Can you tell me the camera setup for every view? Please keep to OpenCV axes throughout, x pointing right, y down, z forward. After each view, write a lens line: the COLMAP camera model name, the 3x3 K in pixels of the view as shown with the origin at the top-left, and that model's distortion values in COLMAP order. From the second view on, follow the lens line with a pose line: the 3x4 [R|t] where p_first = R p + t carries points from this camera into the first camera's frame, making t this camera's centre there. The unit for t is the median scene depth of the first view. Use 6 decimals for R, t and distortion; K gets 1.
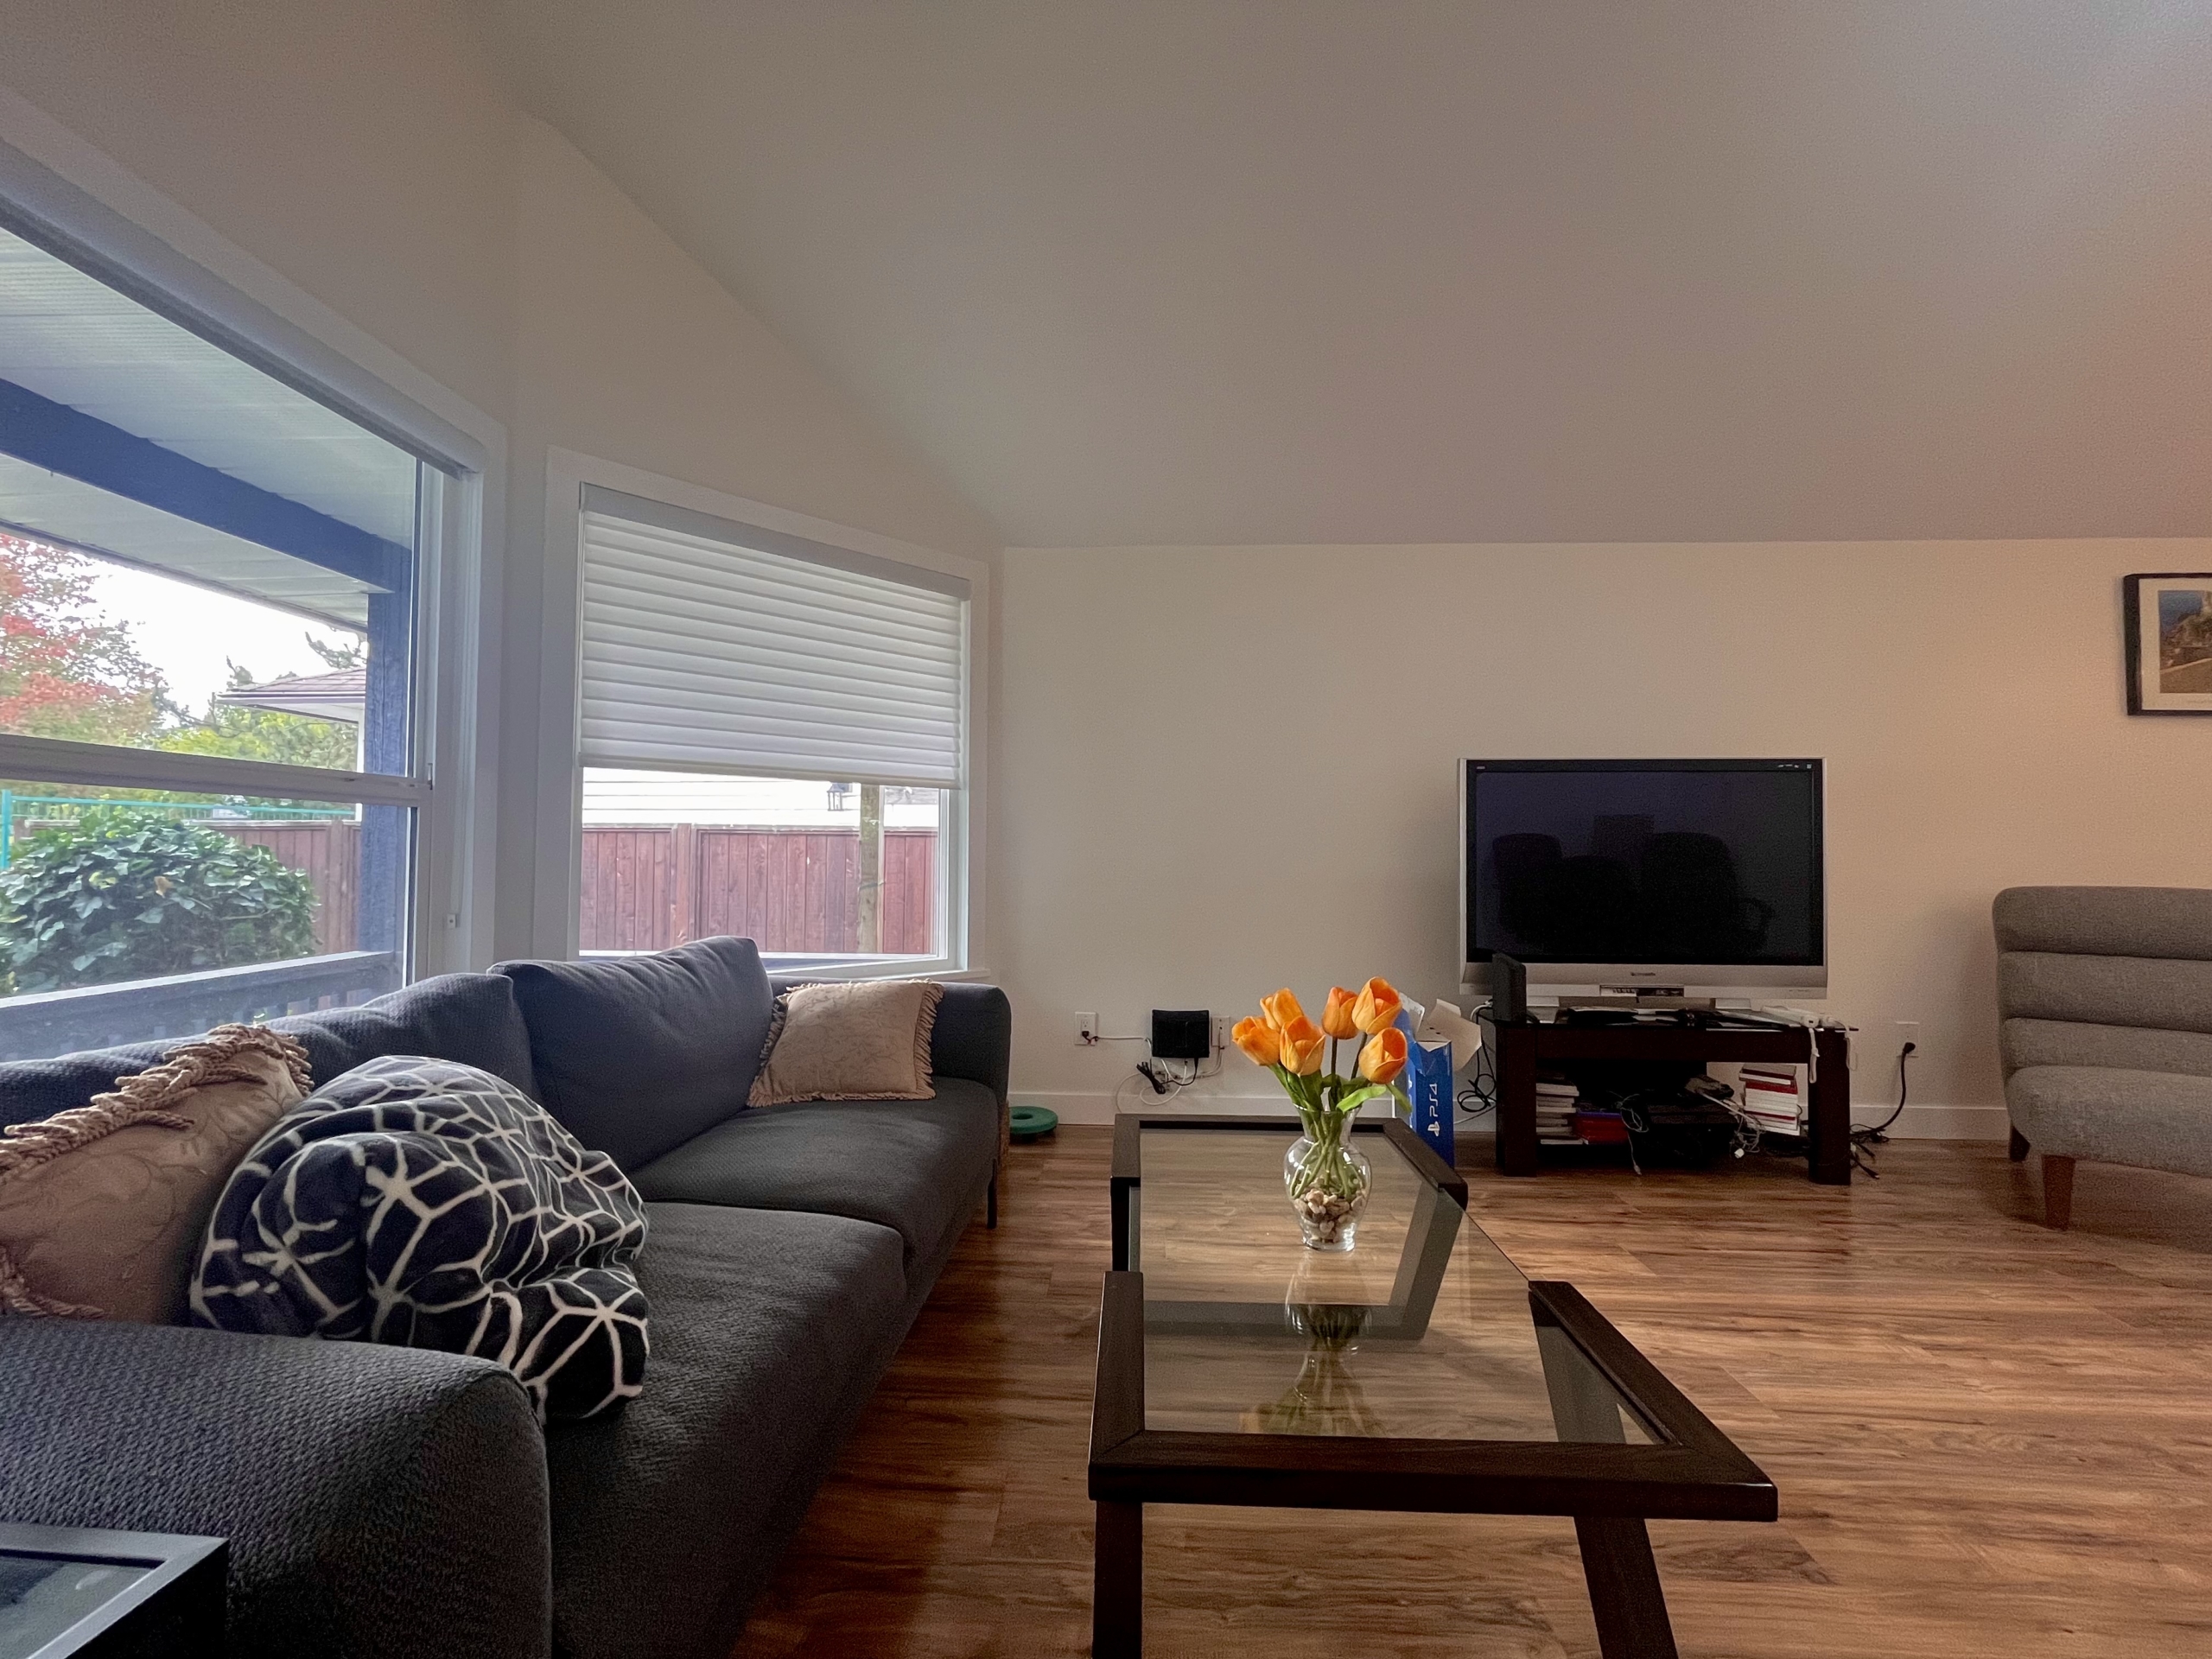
lens RADIAL K [[897.8, 0, 1093.5], [0, 897.8, 825.2], [0, 0, 1]] dist [-0.002163, -0.000973]
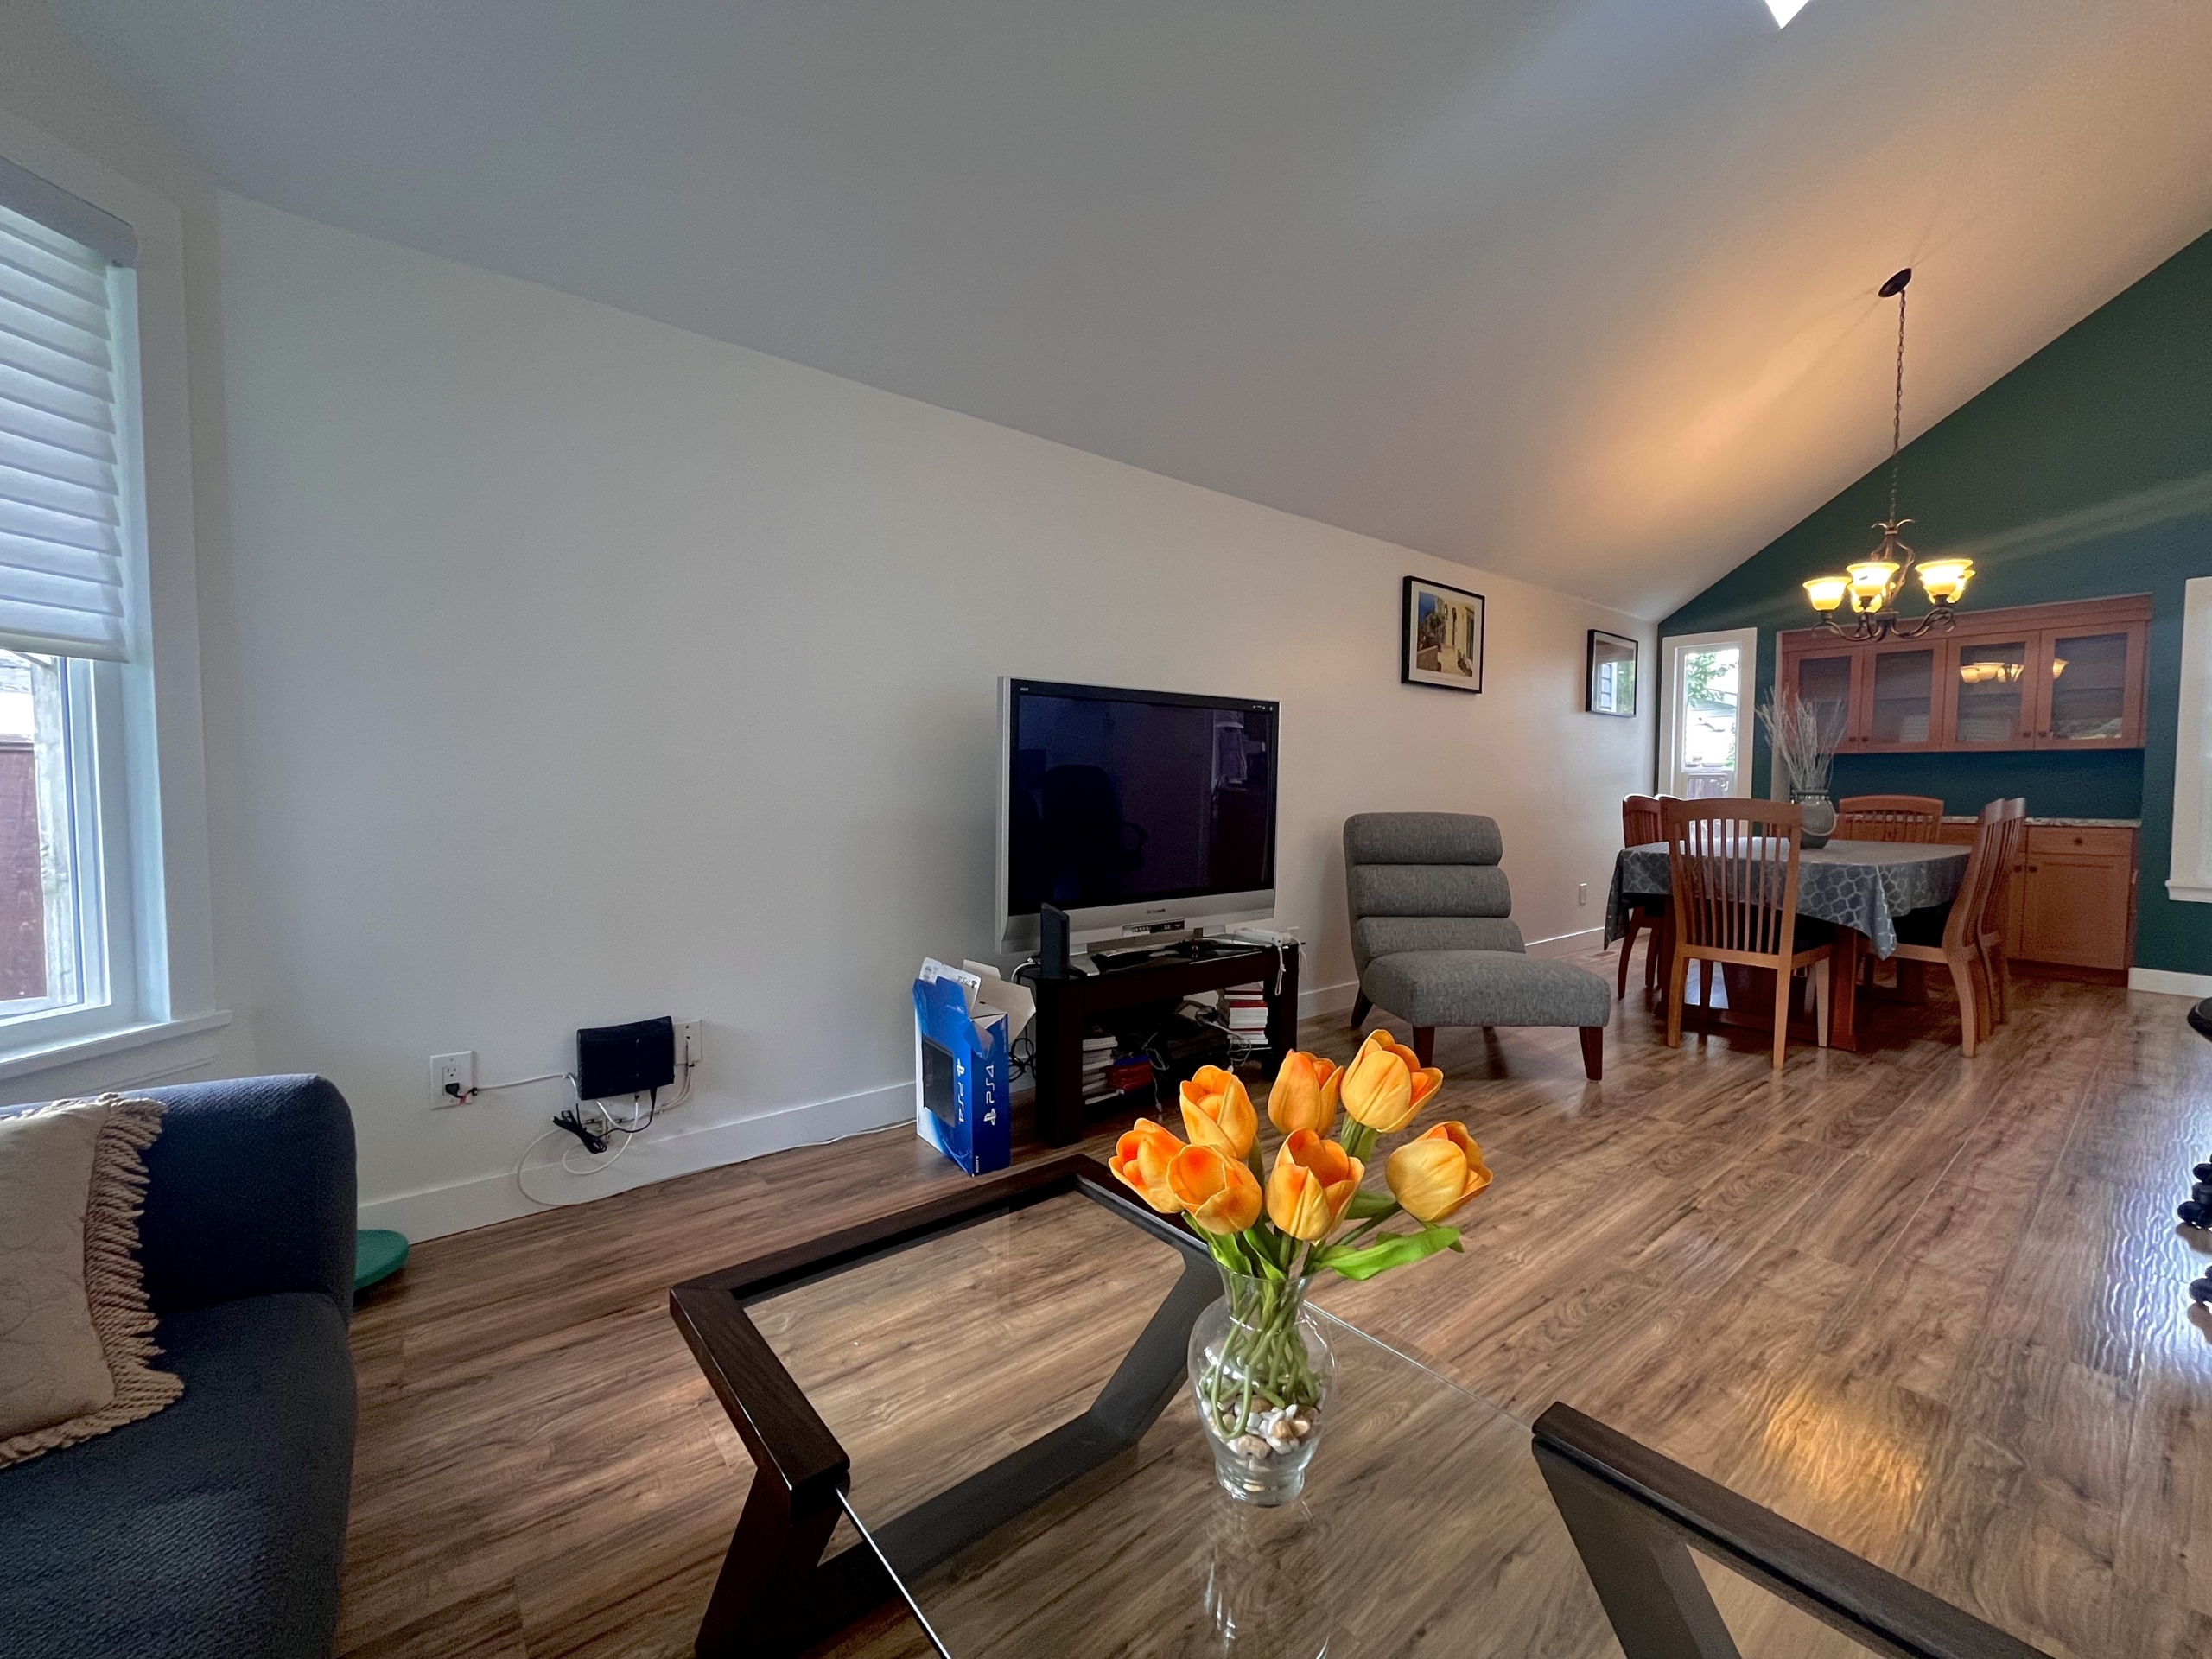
lens RADIAL K [[897.8, 0, 1094.8], [0, 897.8, 830.9], [0, 0, 1]] dist [-0.002163, -0.000973]
pose [[0.748171, -0.035623, 0.662549, -0.090838], [-0.023731, 0.996482, 0.080376, 0.000327], [-0.663082, -0.075858, 0.744693, 0.313293]]
